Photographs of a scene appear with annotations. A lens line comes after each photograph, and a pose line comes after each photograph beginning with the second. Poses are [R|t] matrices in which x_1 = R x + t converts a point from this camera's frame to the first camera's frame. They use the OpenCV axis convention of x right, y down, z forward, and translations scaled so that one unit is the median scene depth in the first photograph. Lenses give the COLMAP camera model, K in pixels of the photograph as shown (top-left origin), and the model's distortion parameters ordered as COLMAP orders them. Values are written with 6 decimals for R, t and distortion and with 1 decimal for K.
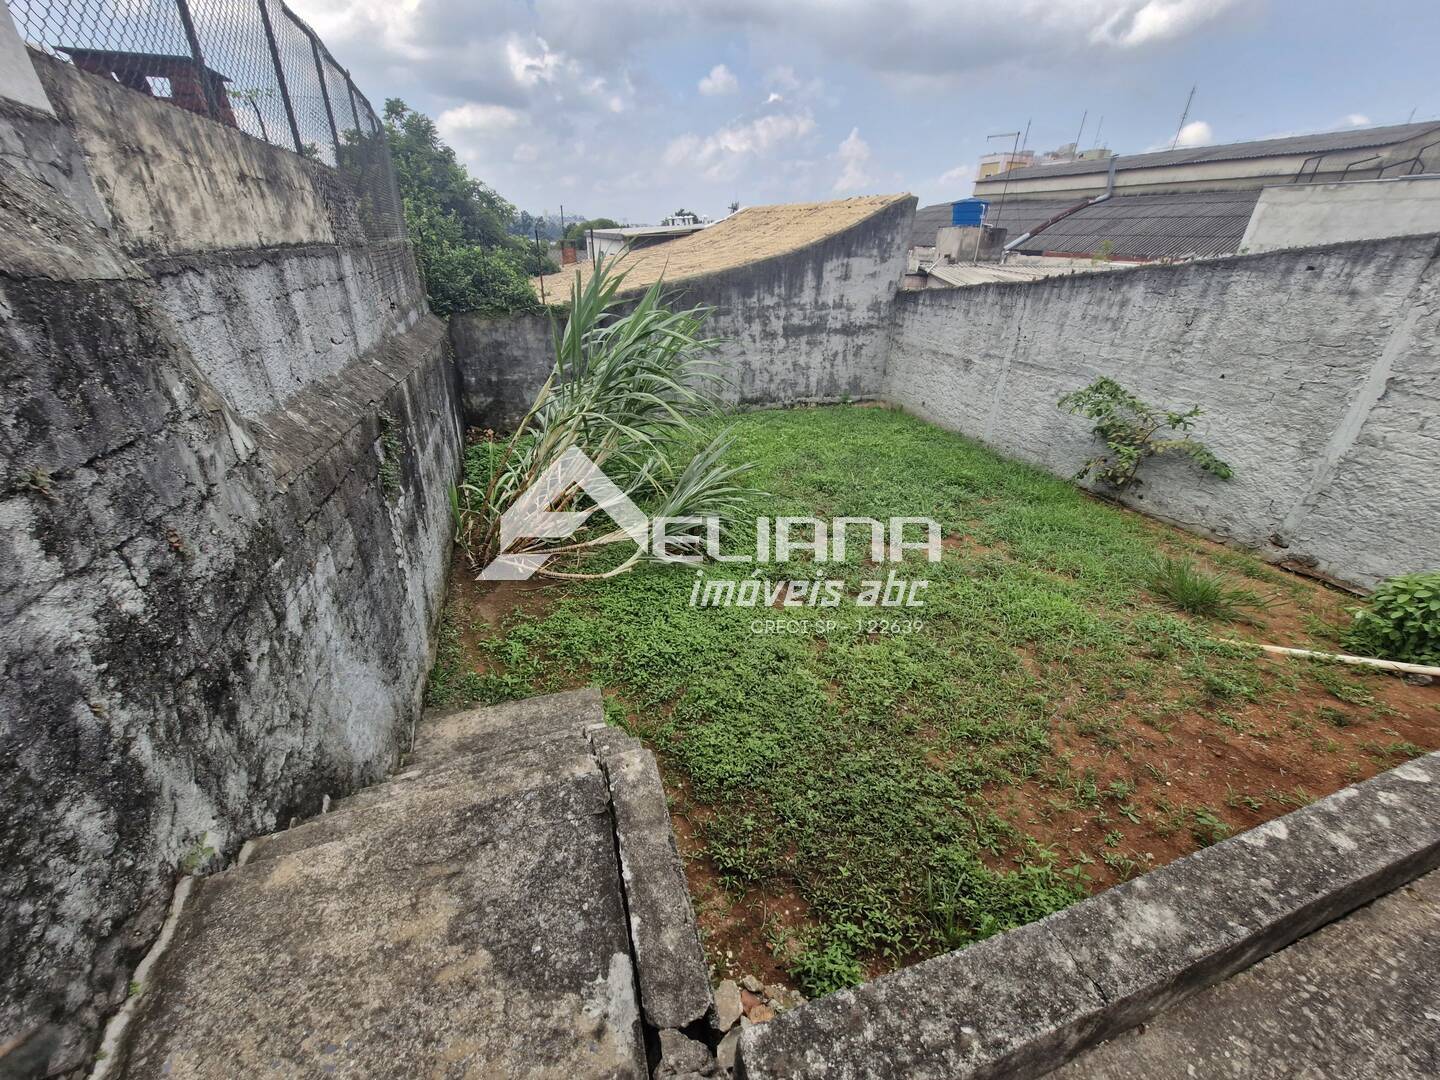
lens RADIAL K [[566.5, 0, 715.4], [0, 566.5, 545.7], [0, 0, 1]] dist [0.002726, -0.001129]
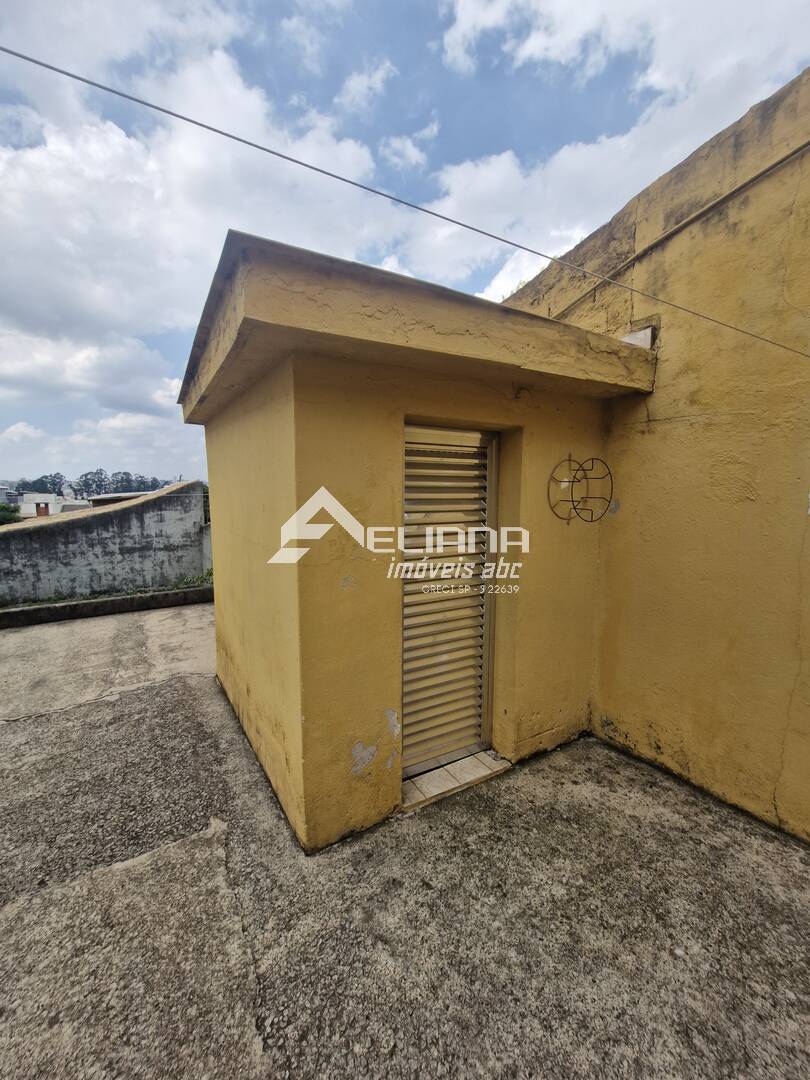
lens RADIAL K [[424.8, 0, 400.5], [0, 424.8, 530.8], [0, 0, 1]] dist [0.002726, -0.001129]
pose [[0.973367, -0.039896, 0.225754, 0.679206], [0.125092, 0.917652, -0.377182, 0.157325], [-0.192116, 0.395377, 0.898203, -0.340796]]
